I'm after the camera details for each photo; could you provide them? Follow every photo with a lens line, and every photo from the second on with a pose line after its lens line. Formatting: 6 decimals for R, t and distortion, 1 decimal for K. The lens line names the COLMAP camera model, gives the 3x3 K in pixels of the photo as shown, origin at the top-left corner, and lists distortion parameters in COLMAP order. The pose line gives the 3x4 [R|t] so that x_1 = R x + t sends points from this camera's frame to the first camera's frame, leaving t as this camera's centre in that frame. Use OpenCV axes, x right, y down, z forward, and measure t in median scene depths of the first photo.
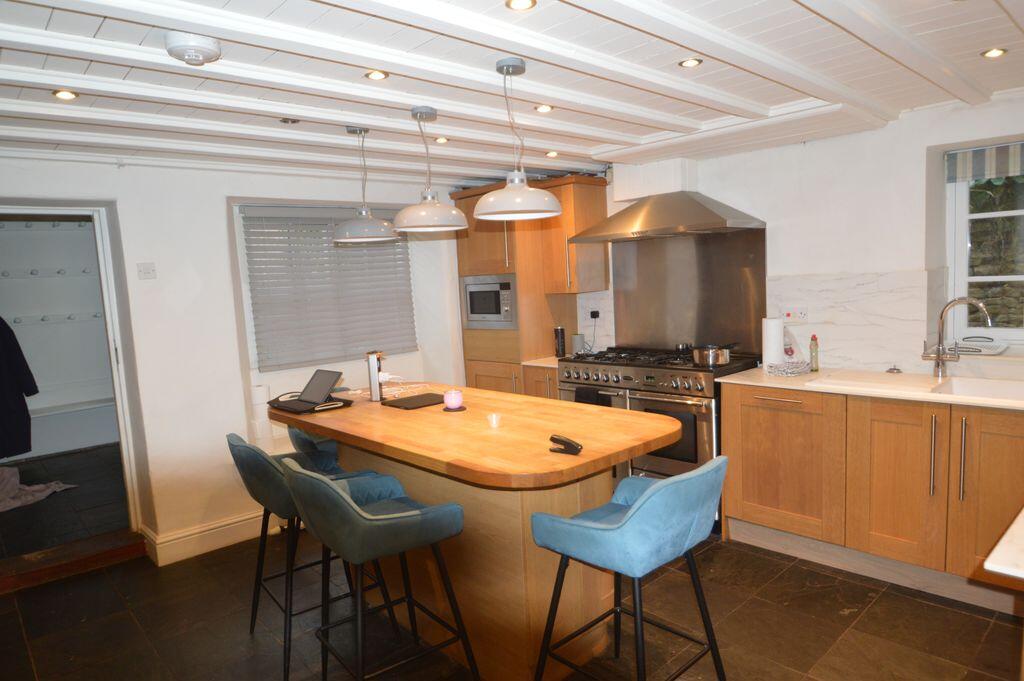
lens RADIAL K [[651.4, 0, 512.0], [0, 651.4, 340.5], [0, 0, 1]] dist [0.000161, 0.000111]
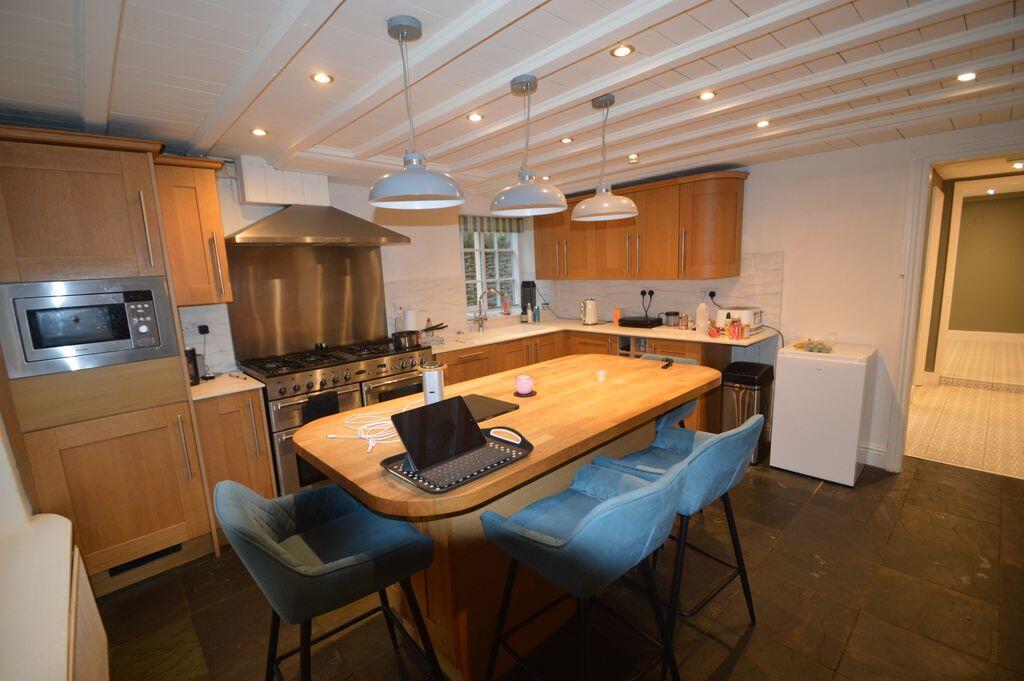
lens RADIAL K [[445.3, 0, 512.0], [0, 445.3, 340.5], [0, 0, 1]] dist [-0.000626, -0.000059]
pose [[-0.006663, -0.110644, 0.993838, -0.563407], [0.140553, 0.983890, 0.110479, -0.041505], [-0.990051, 0.140423, 0.008996, 0.737799]]
